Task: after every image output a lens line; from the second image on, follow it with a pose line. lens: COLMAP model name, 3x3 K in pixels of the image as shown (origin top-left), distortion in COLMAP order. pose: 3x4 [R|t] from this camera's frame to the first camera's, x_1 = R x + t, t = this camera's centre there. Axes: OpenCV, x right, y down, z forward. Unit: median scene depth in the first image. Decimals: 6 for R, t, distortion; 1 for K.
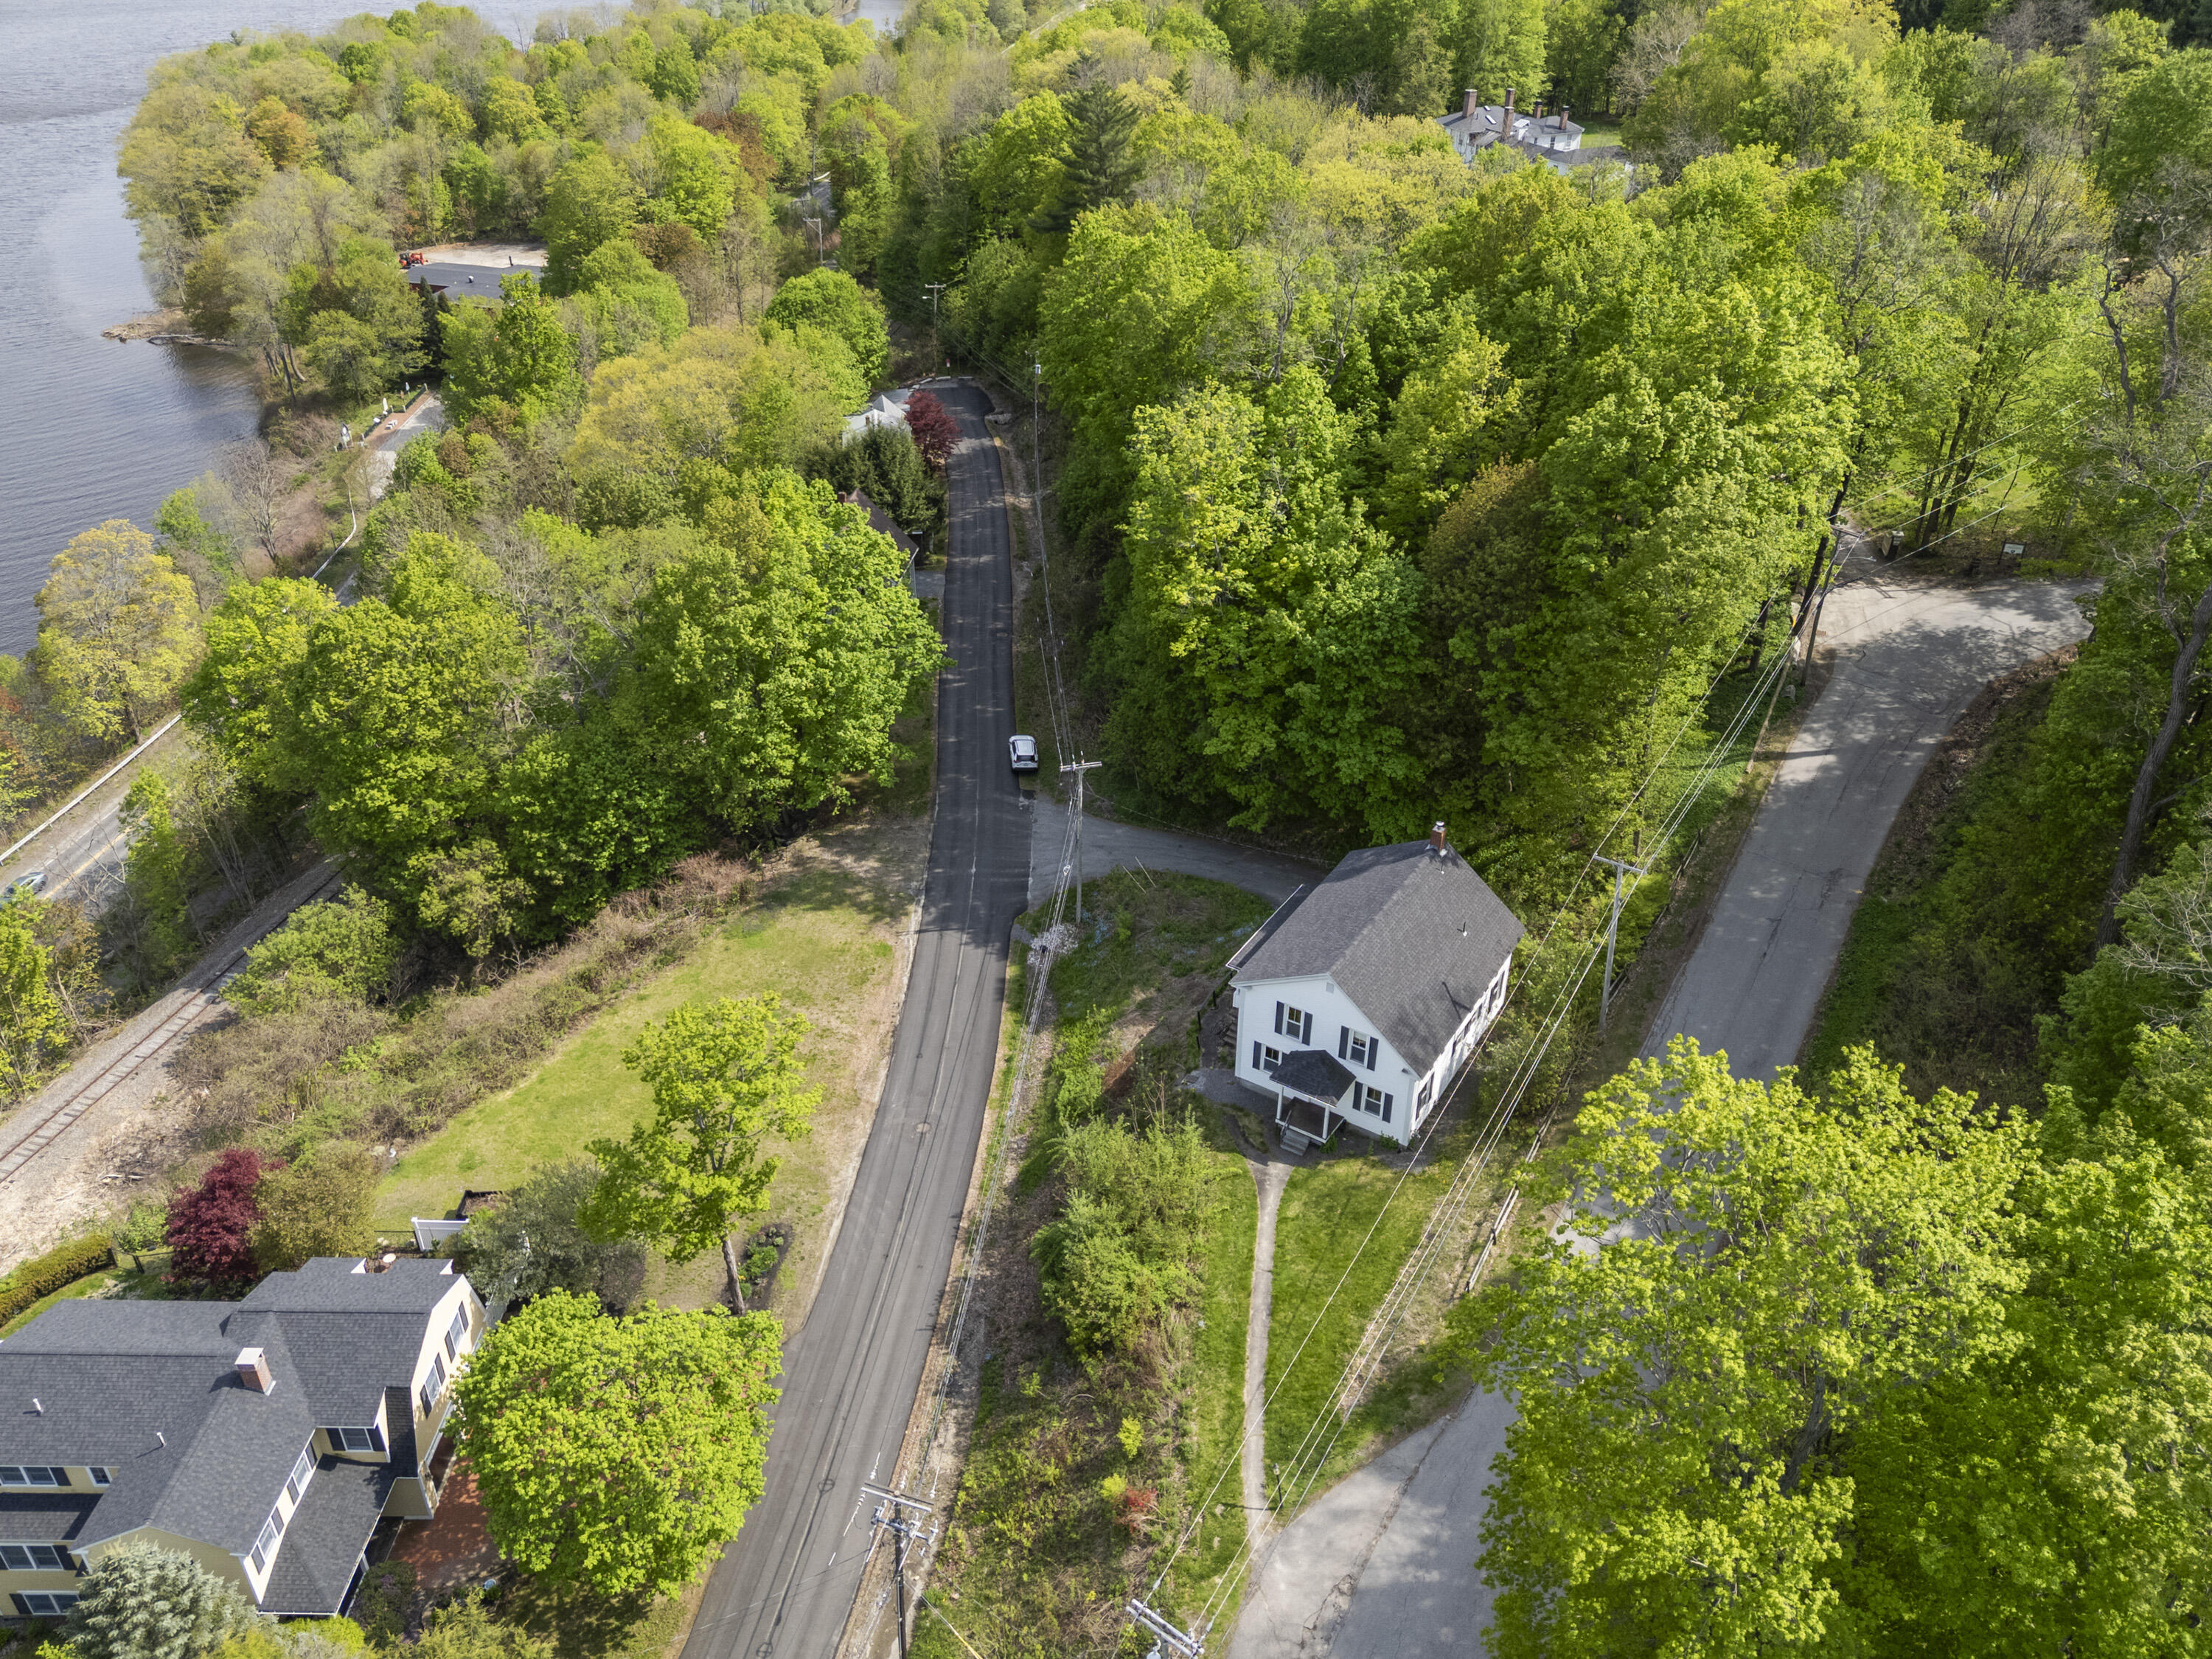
lens RADIAL K [[1562.5, 0, 1106.7], [0, 1562.5, 829.4], [0, 0, 1]] dist [0.014220, -0.000291]
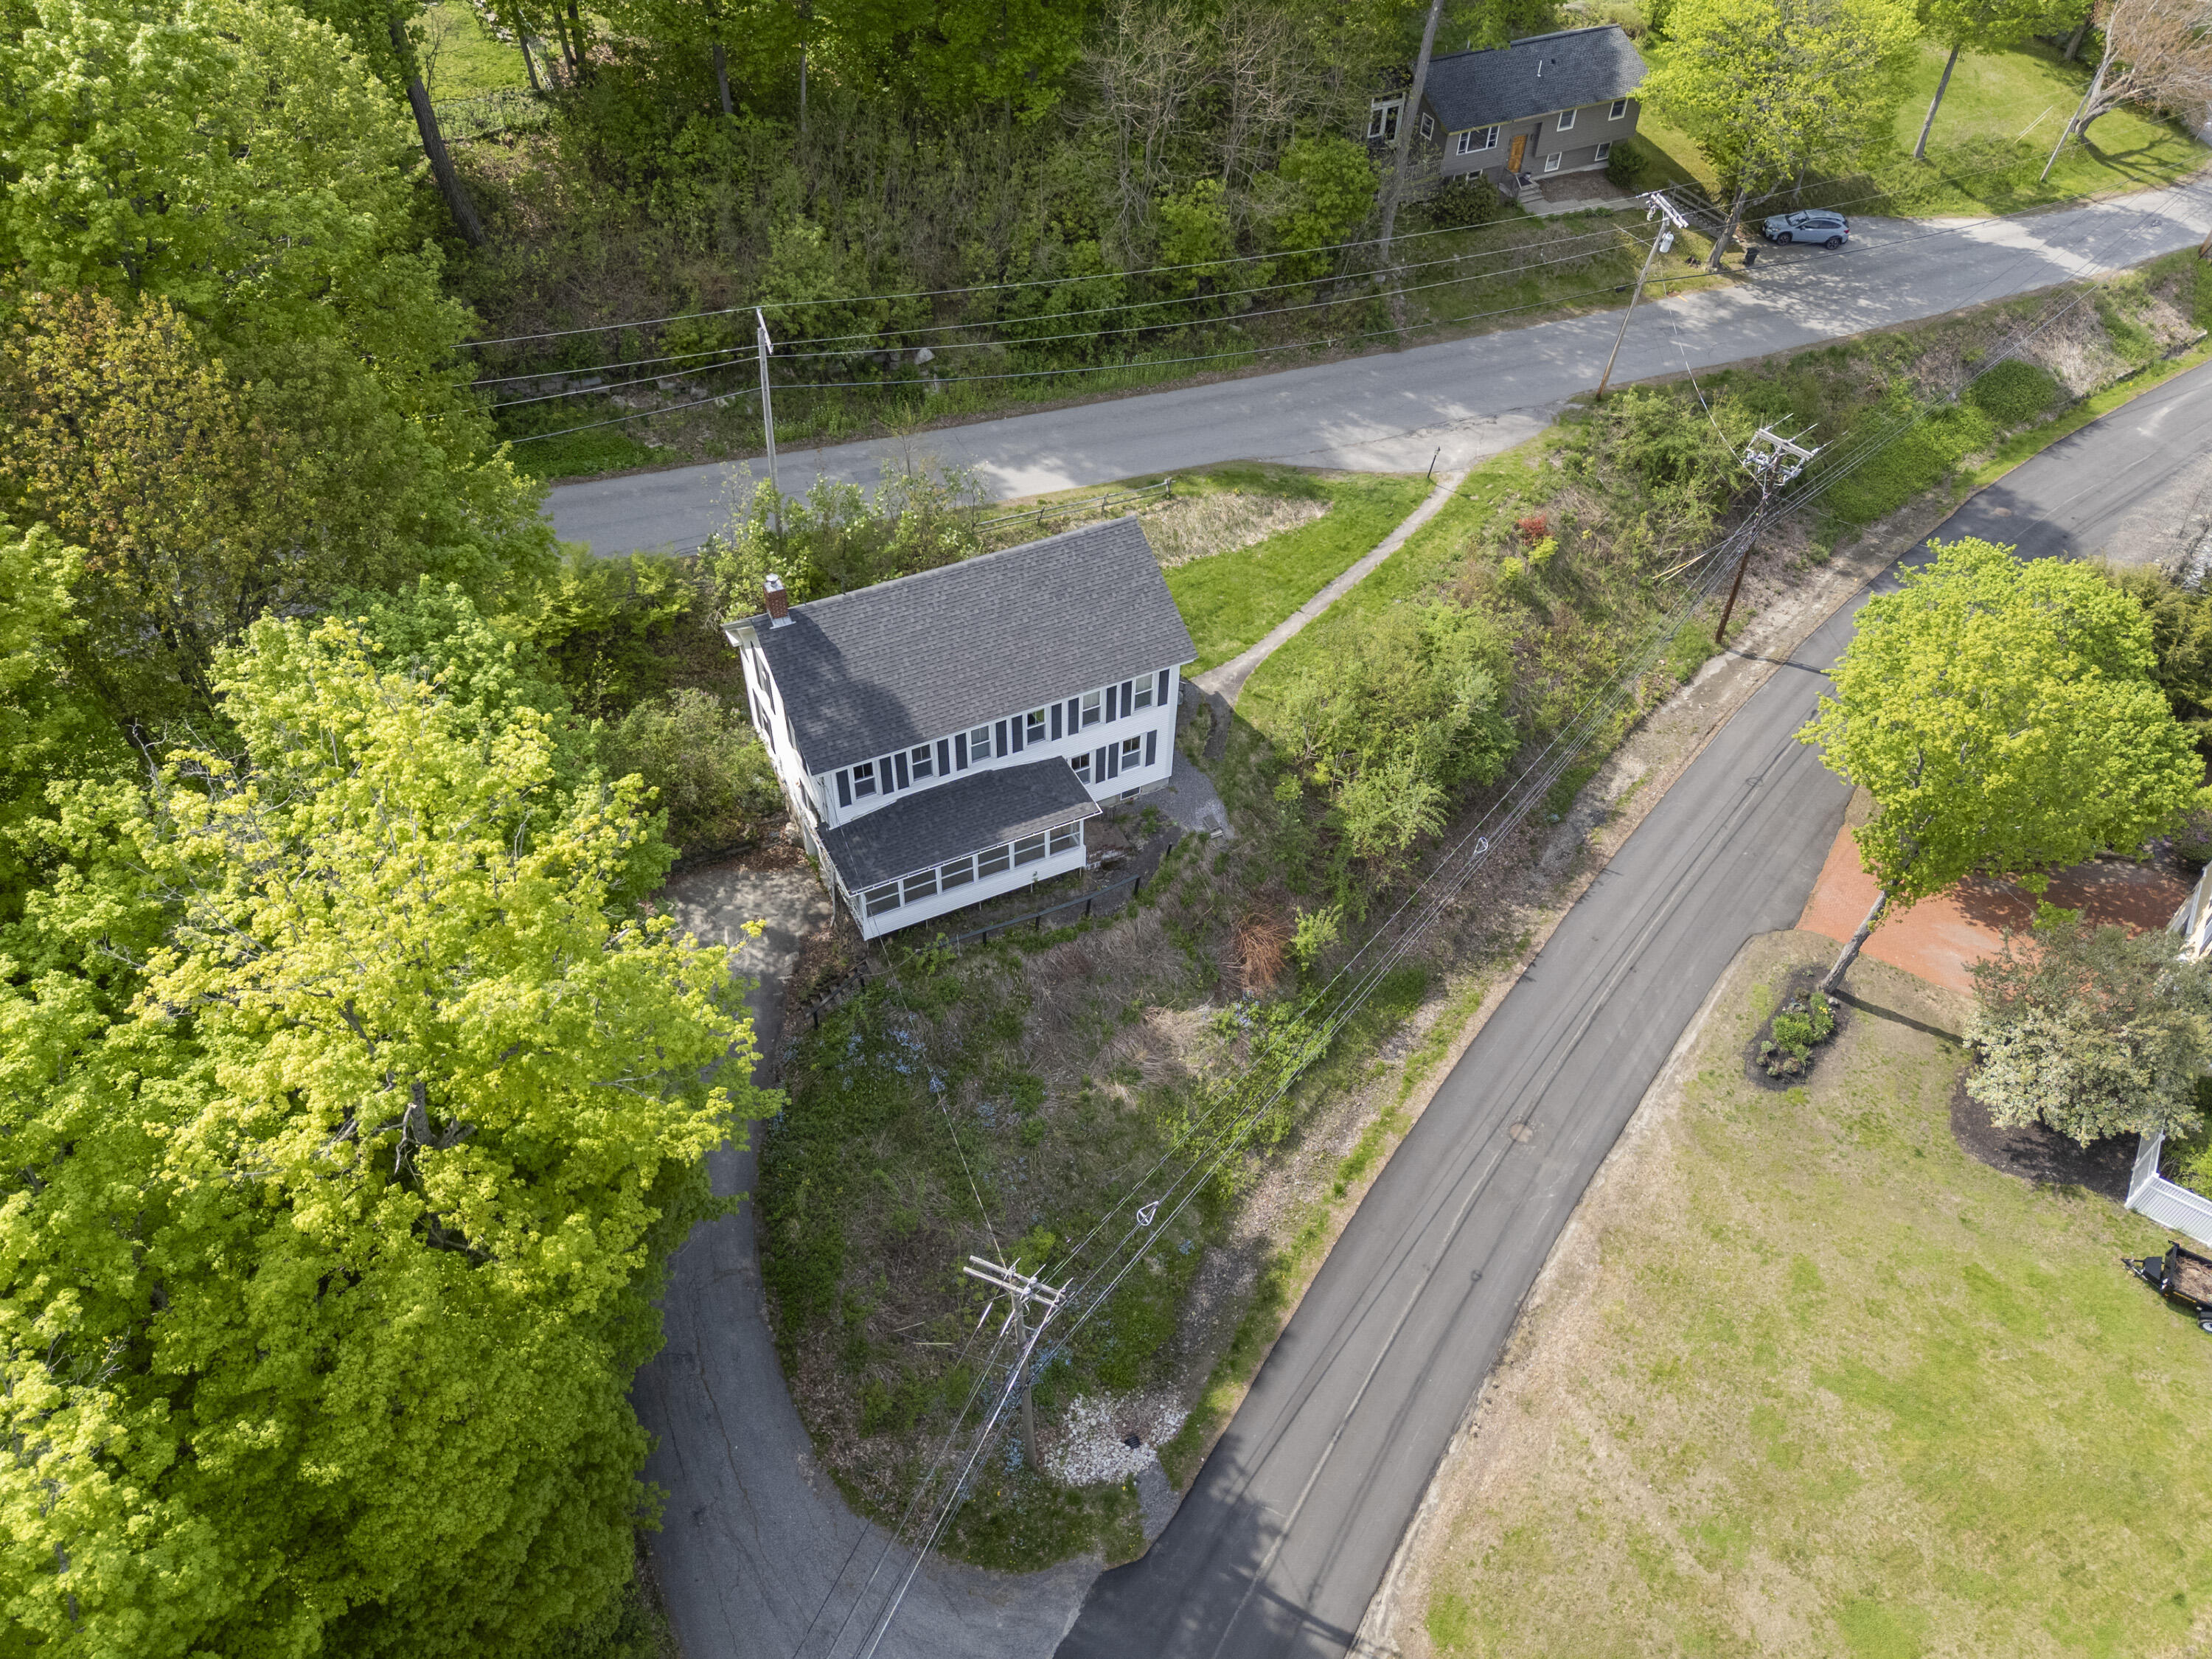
lens RADIAL K [[1562.5, 0, 1107.1], [0, 1562.5, 829.8], [0, 0, 1]] dist [0.014220, -0.000291]
pose [[-0.848945, -0.389566, 0.357114, -0.185369], [0.269700, 0.261758, 0.926685, -0.589708], [-0.454482, 0.883018, -0.117152, 1.251611]]
